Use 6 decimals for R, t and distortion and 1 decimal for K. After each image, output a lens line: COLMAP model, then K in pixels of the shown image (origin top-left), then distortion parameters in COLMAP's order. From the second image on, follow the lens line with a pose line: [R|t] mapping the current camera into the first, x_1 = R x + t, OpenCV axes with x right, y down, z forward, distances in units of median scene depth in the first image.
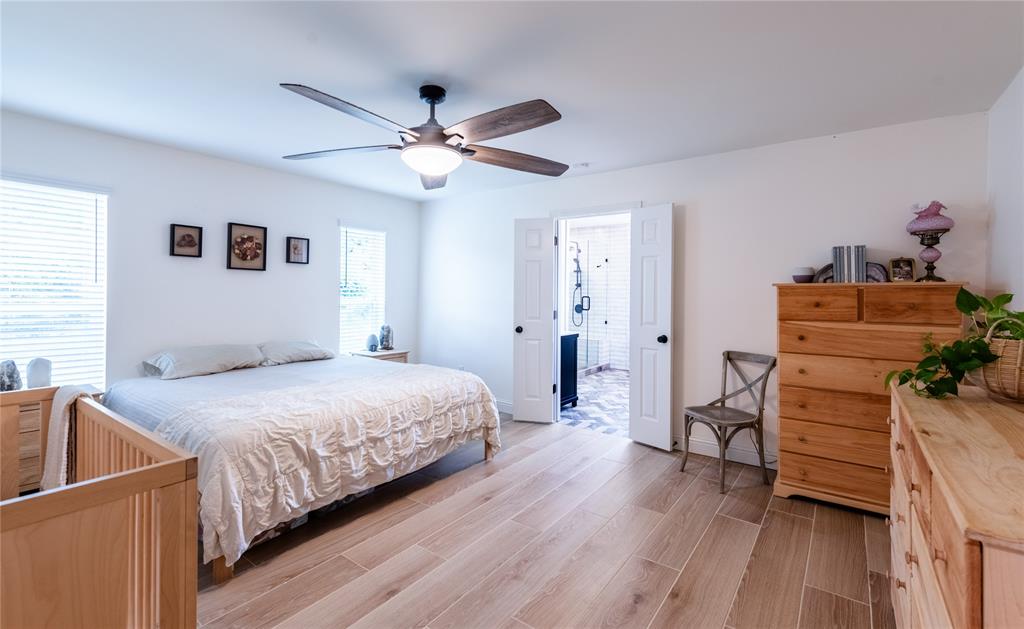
lens RADIAL K [[451.5, 0, 529.0], [0, 451.5, 292.5], [0, 0, 1]] dist [0.002331, 0.000201]
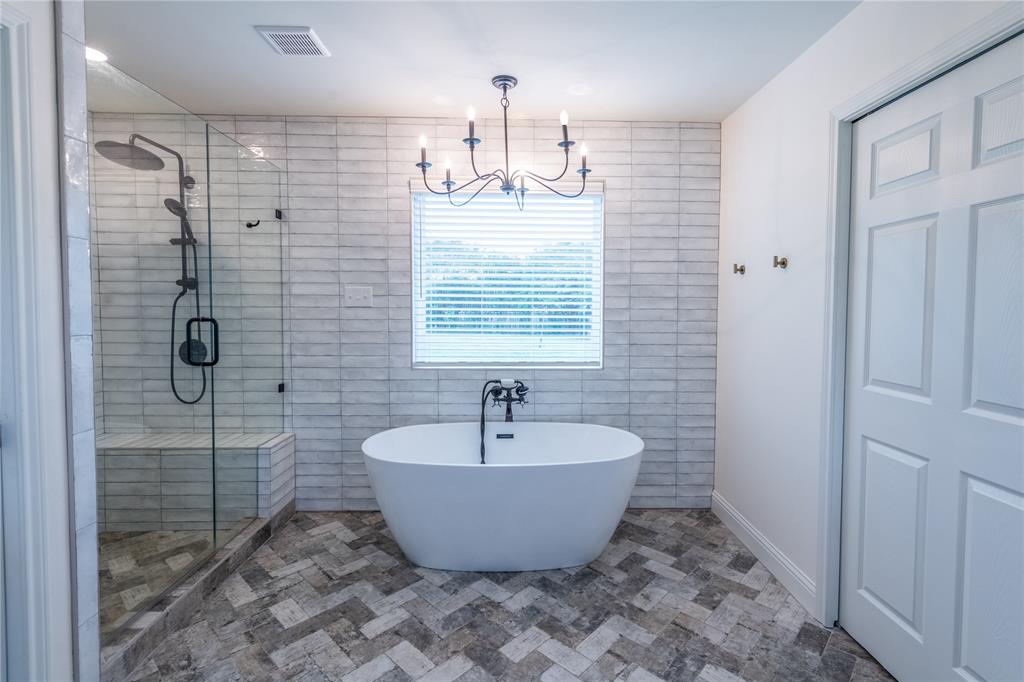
lens RADIAL K [[471.0, 0, 516.5], [0, 471.0, 325.6], [0, 0, 1]] dist [0.019143, 0.000210]
pose [[0.806003, -0.026503, 0.591318, 0.225354], [0.003585, 0.999197, 0.039899, 0.004891], [-0.591901, -0.030039, 0.805451, 1.328700]]
